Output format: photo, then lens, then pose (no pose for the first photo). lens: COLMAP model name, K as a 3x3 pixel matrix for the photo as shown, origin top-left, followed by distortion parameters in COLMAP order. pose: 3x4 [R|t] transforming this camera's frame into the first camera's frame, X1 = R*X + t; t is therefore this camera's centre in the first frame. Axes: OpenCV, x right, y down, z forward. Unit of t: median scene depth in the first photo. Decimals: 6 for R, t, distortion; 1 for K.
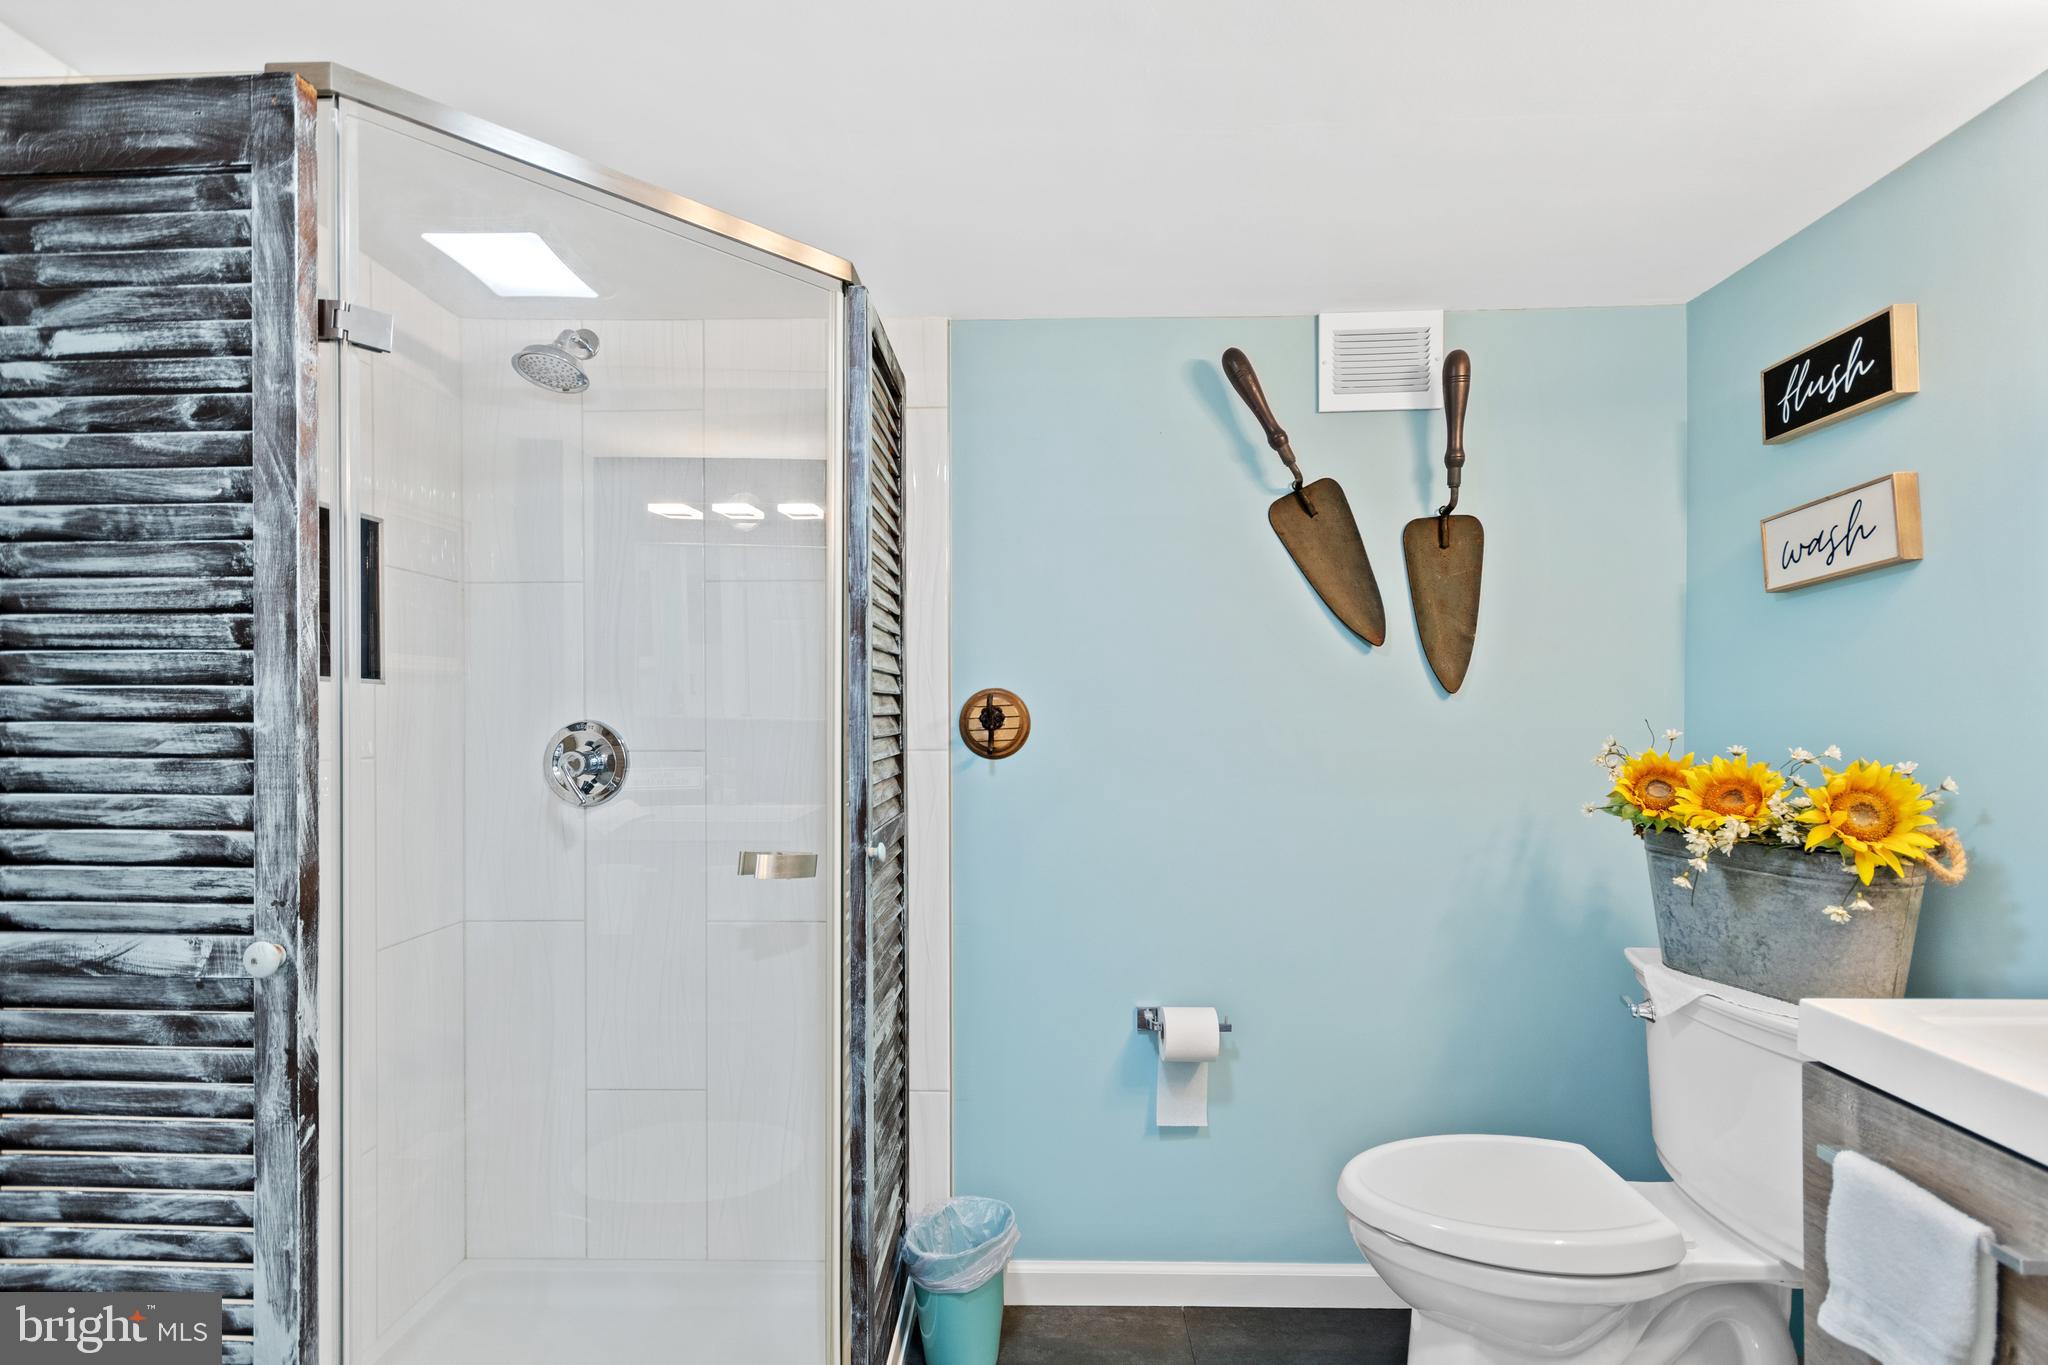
lens RADIAL K [[906.1, 0, 1041.6], [0, 906.1, 714.1], [0, 0, 1]] dist [0.004829, 0.000307]
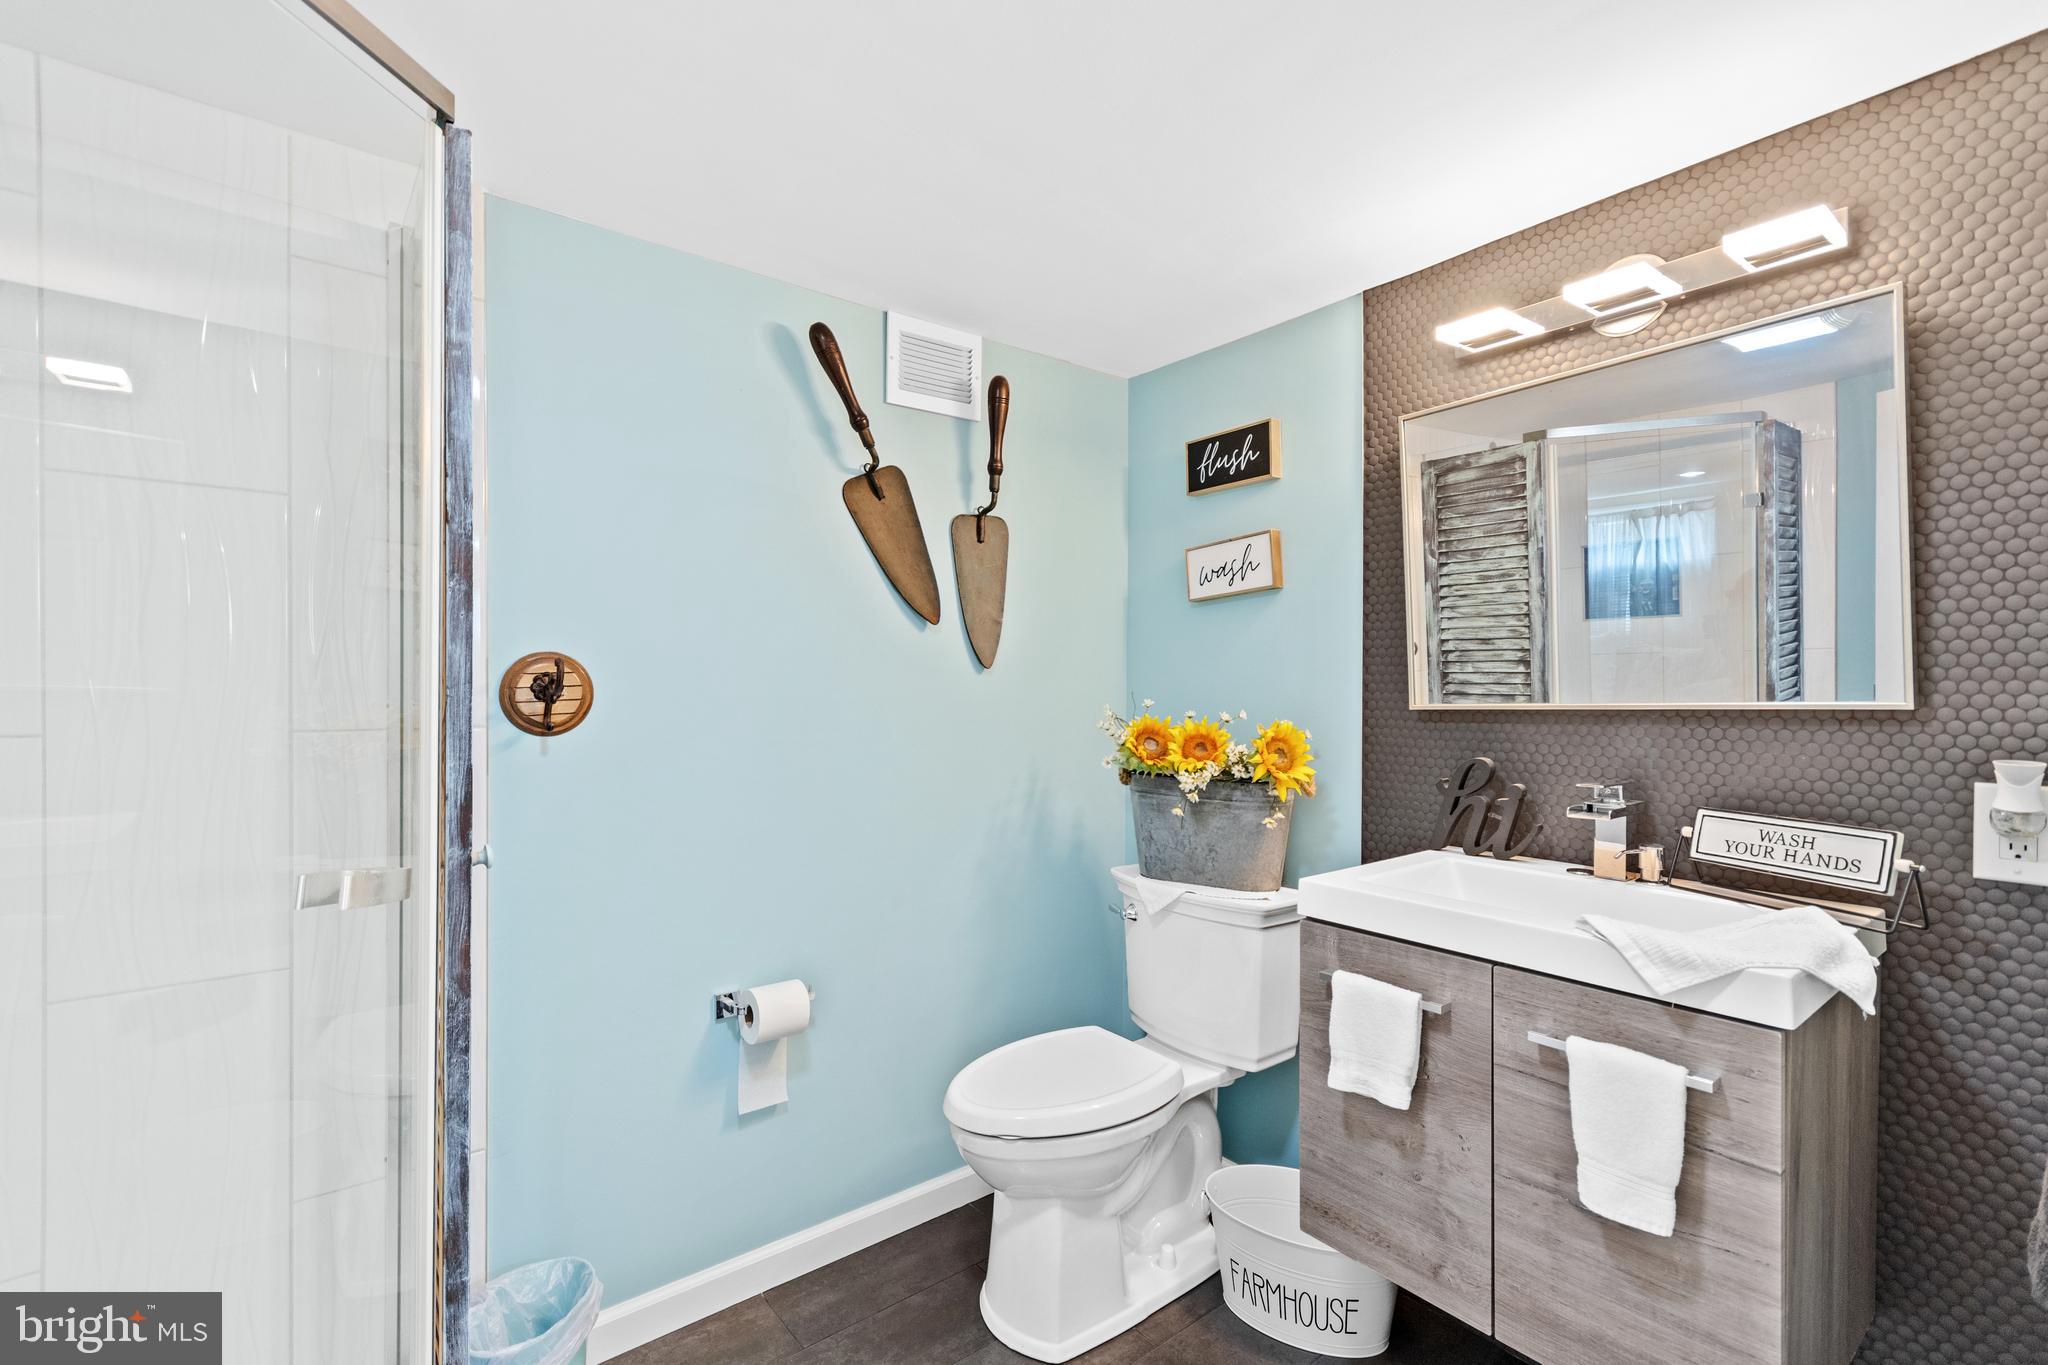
lens RADIAL K [[906.1, 0, 1028.2], [0, 906.1, 688.3], [0, 0, 1]] dist [0.004829, 0.000307]
pose [[0.770895, 0.005875, 0.636936, -0.291970], [-0.008692, 0.999961, 0.001296, 0.000345], [-0.636903, -0.006535, 0.770916, 0.083241]]
